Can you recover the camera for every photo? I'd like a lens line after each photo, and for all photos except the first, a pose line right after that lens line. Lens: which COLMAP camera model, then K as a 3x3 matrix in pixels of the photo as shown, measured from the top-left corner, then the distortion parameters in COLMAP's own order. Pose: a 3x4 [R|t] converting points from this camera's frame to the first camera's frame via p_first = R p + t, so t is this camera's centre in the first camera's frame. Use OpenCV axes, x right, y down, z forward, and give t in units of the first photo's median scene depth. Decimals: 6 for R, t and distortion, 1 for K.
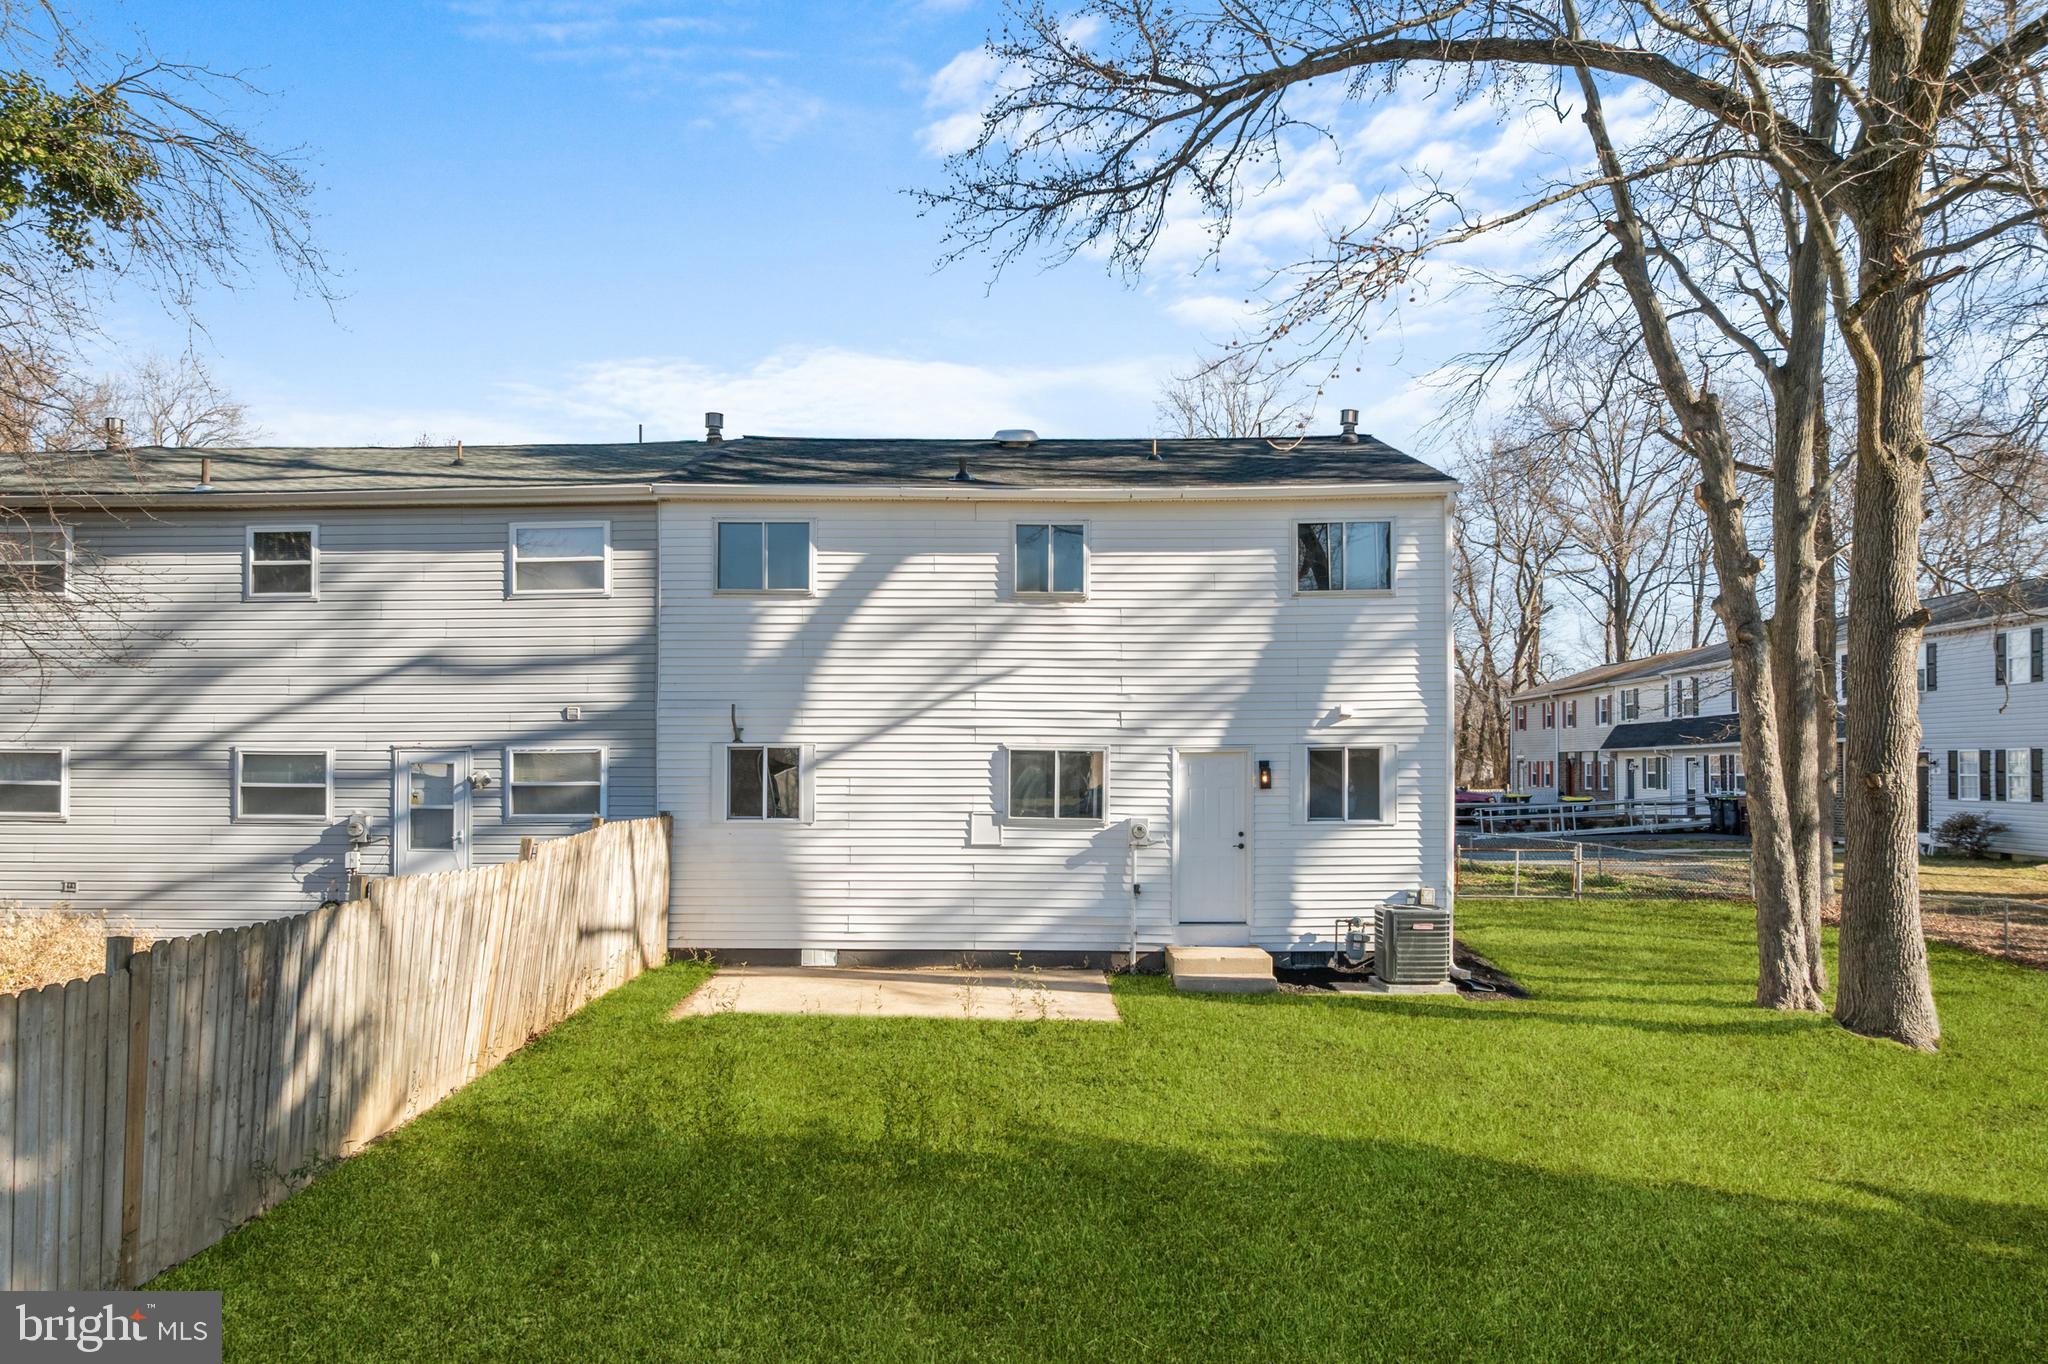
lens RADIAL K [[1457.8, 0, 1045.2], [0, 1457.8, 799.2], [0, 0, 1]] dist [-0.038437, -0.000296]
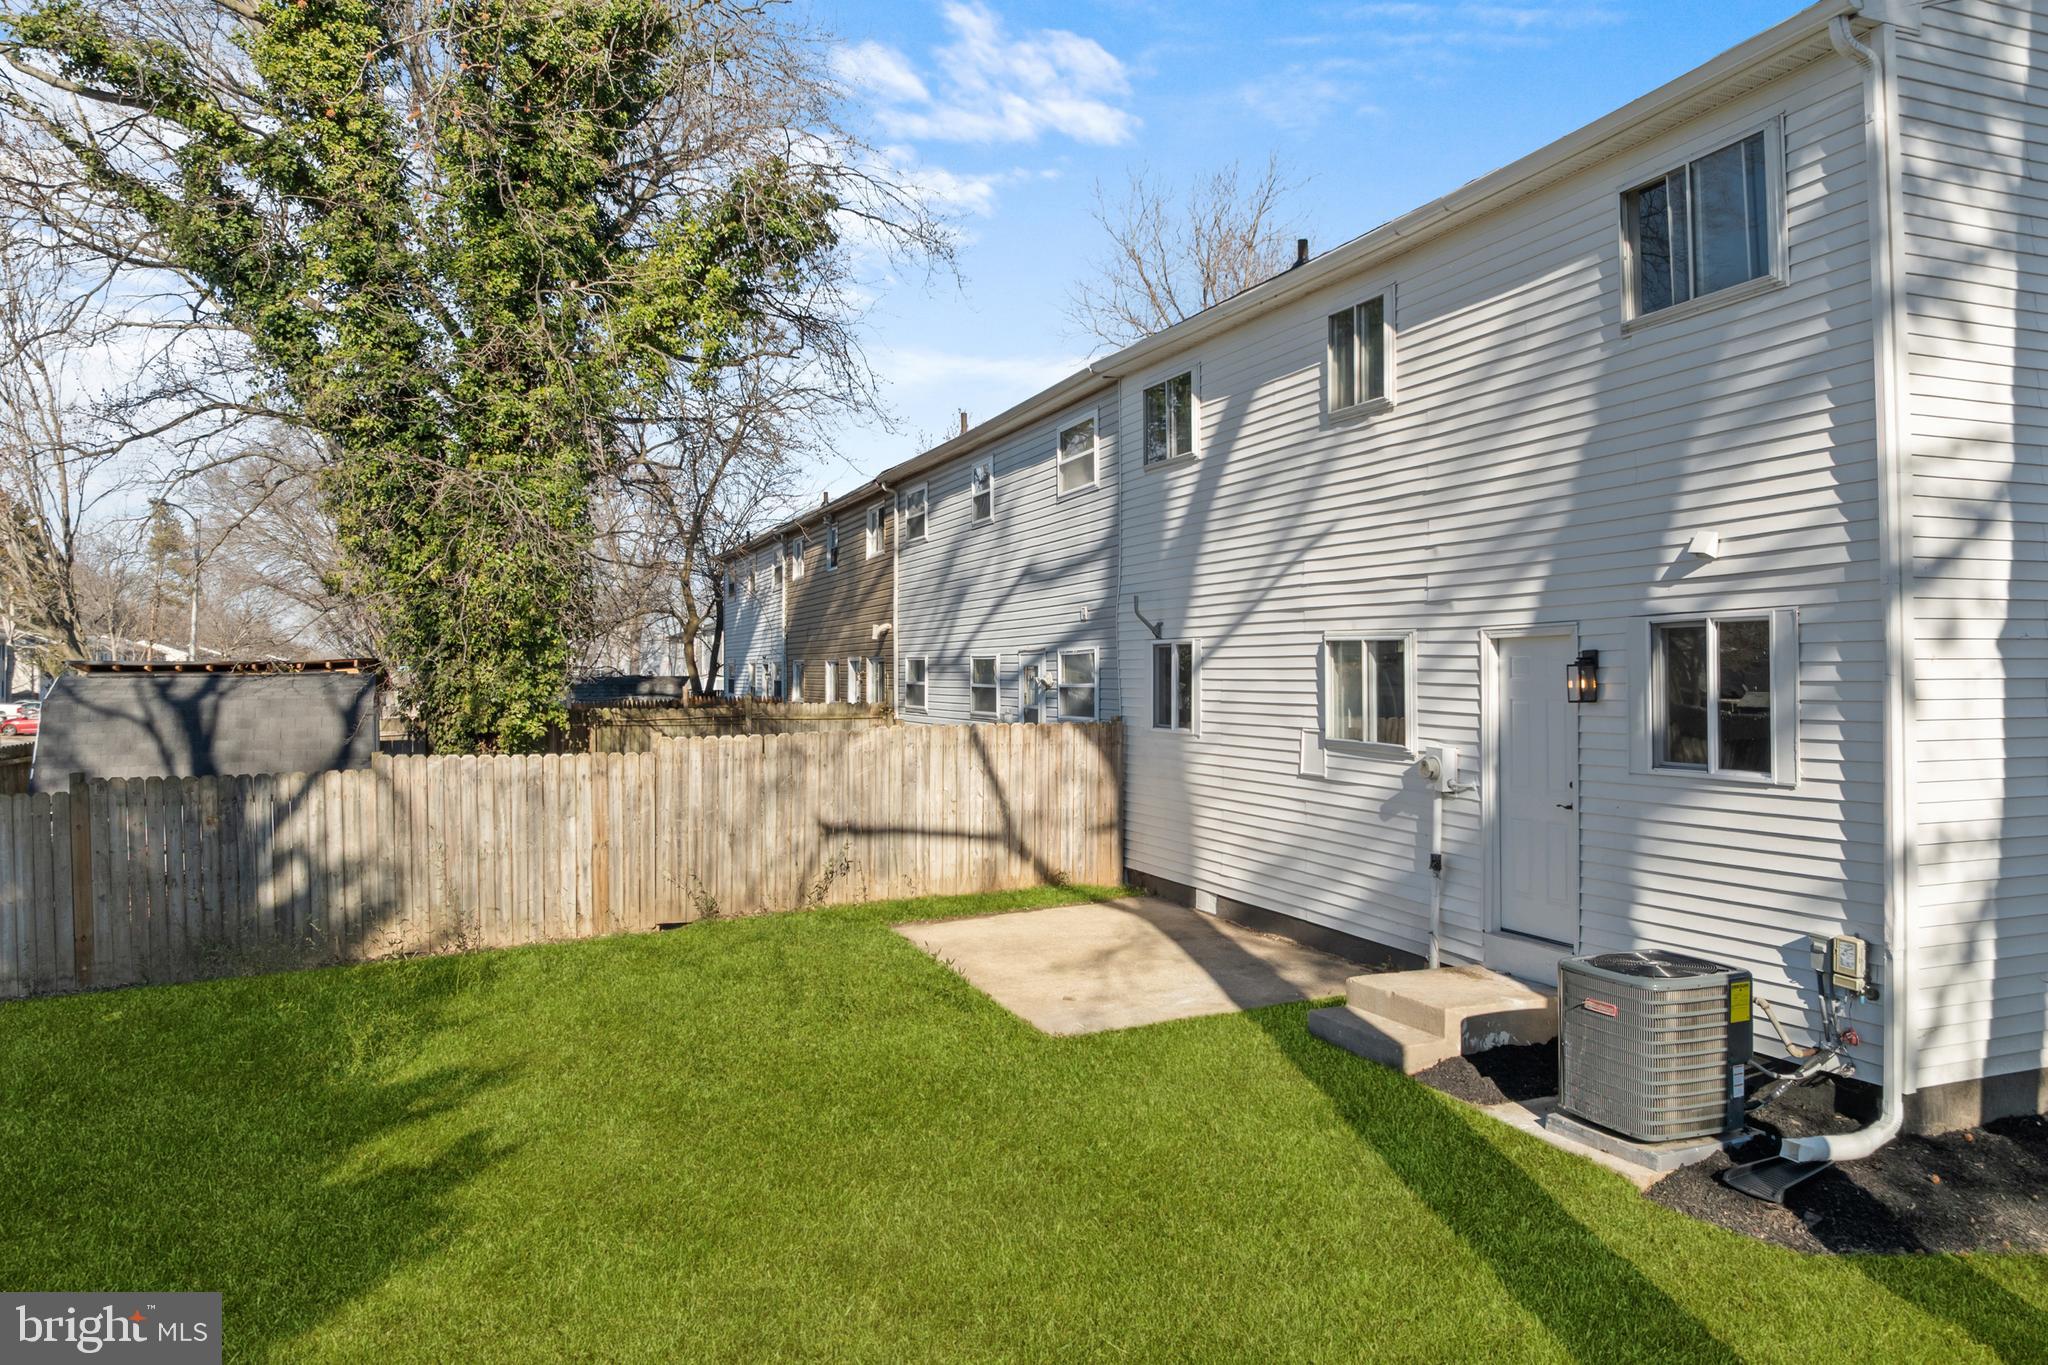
lens RADIAL K [[1457.8, 0, 1020.7], [0, 1457.8, 665.0], [0, 0, 1]] dist [-0.038437, -0.000296]
pose [[0.371623, -0.006682, -0.928360, 0.566162], [-0.016382, 0.999771, -0.013753, -0.010060], [0.928239, 0.020319, 0.371428, 0.604540]]
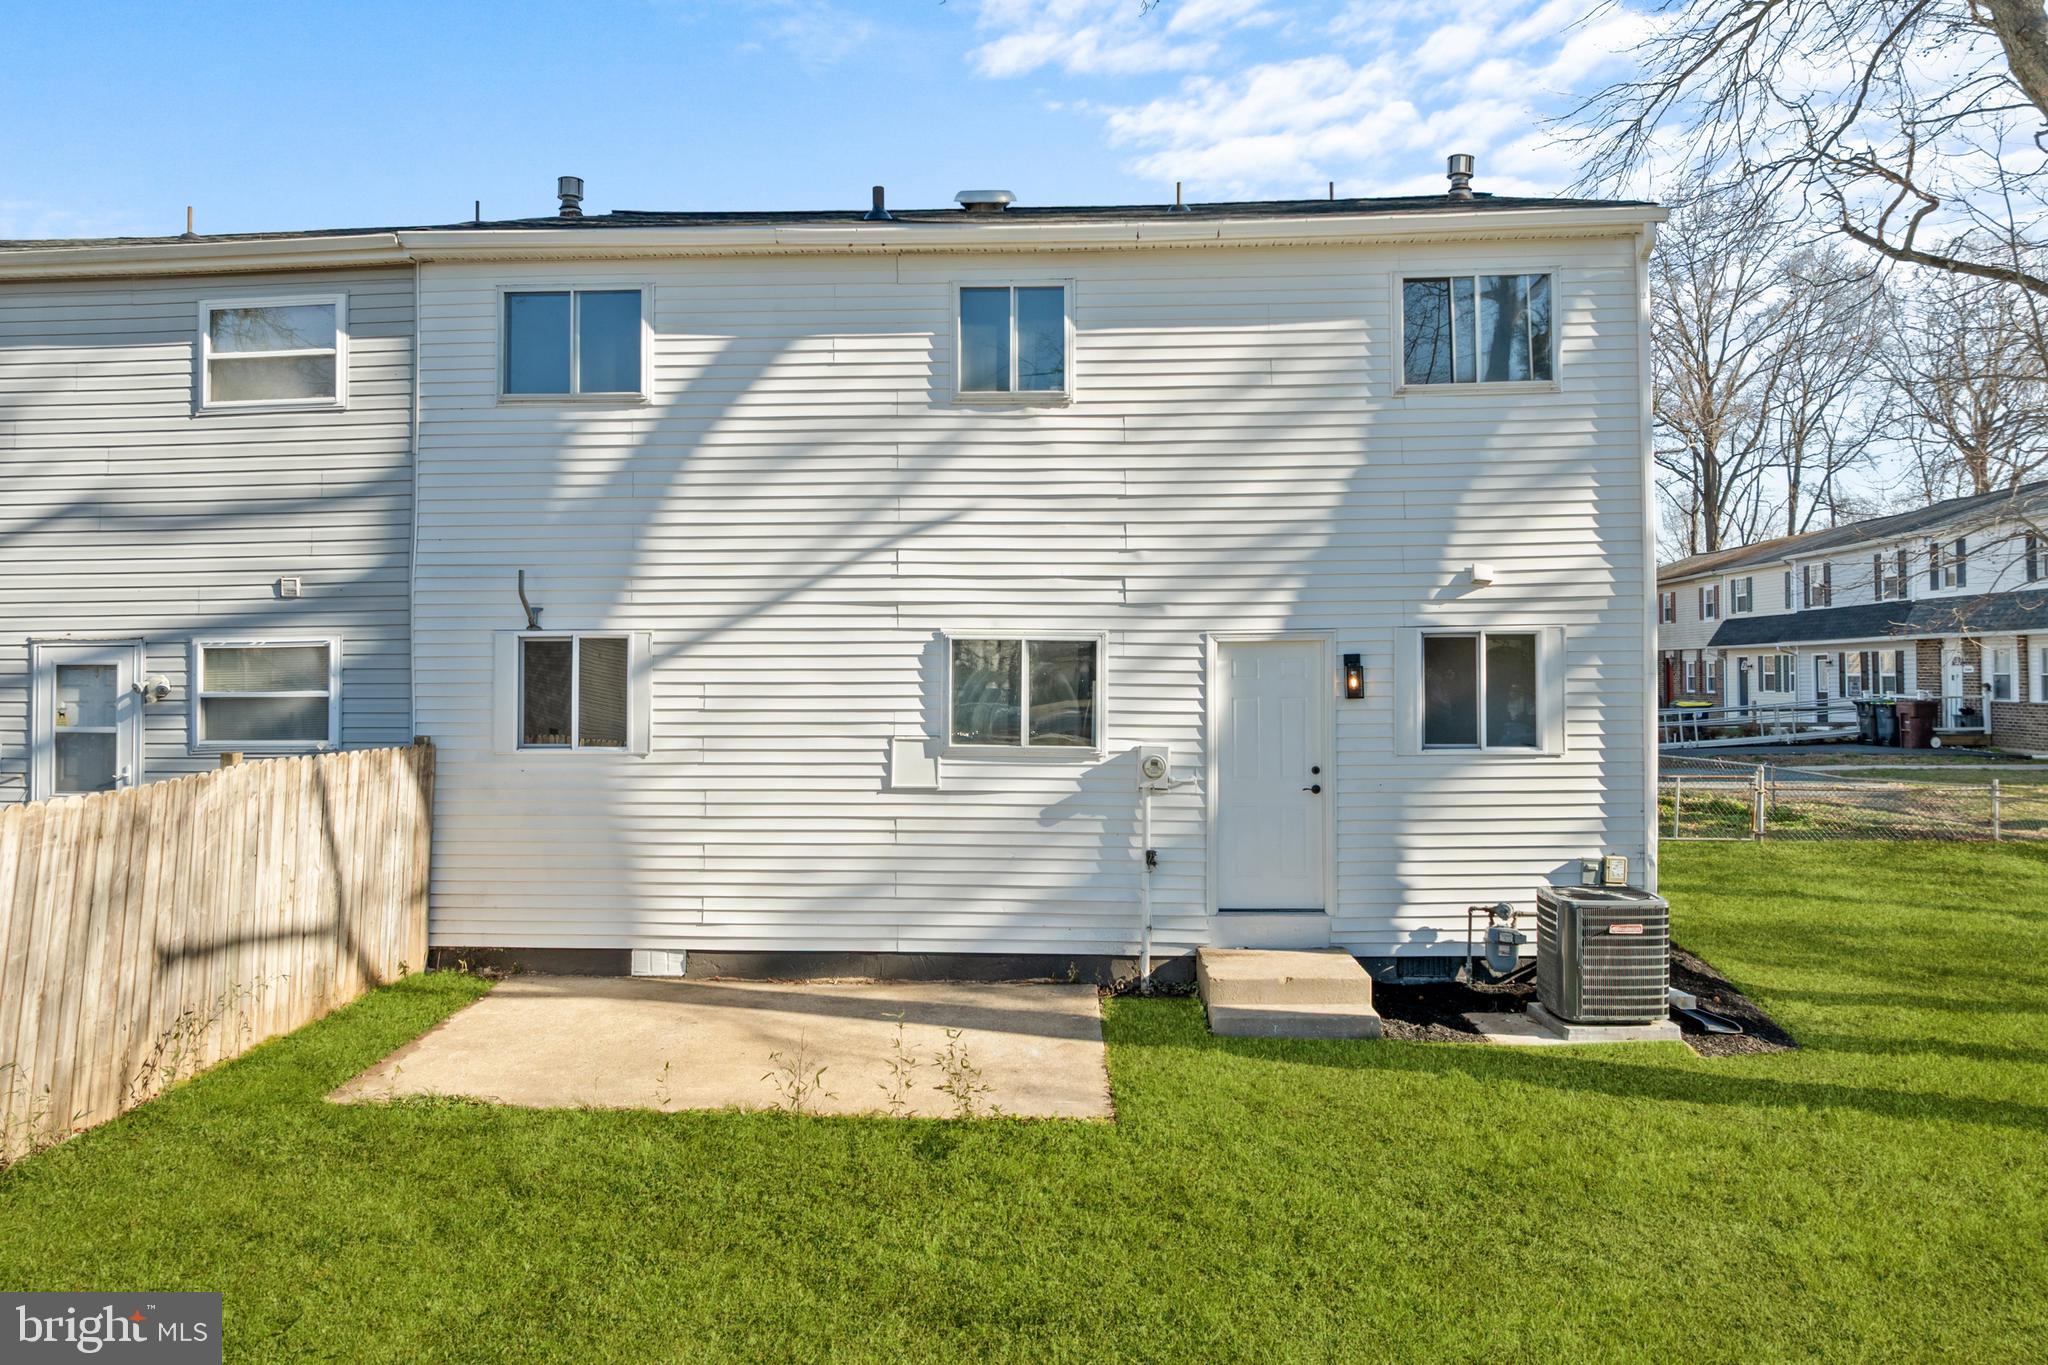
lens RADIAL K [[1457.8, 0, 1043.7], [0, 1457.8, 676.8], [0, 0, 1]] dist [-0.038437, -0.000296]
pose [[0.999372, -0.004042, -0.035199, 0.038522], [0.003404, 0.999829, -0.018163, -0.005519], [0.035267, 0.018032, 0.999215, 0.363086]]
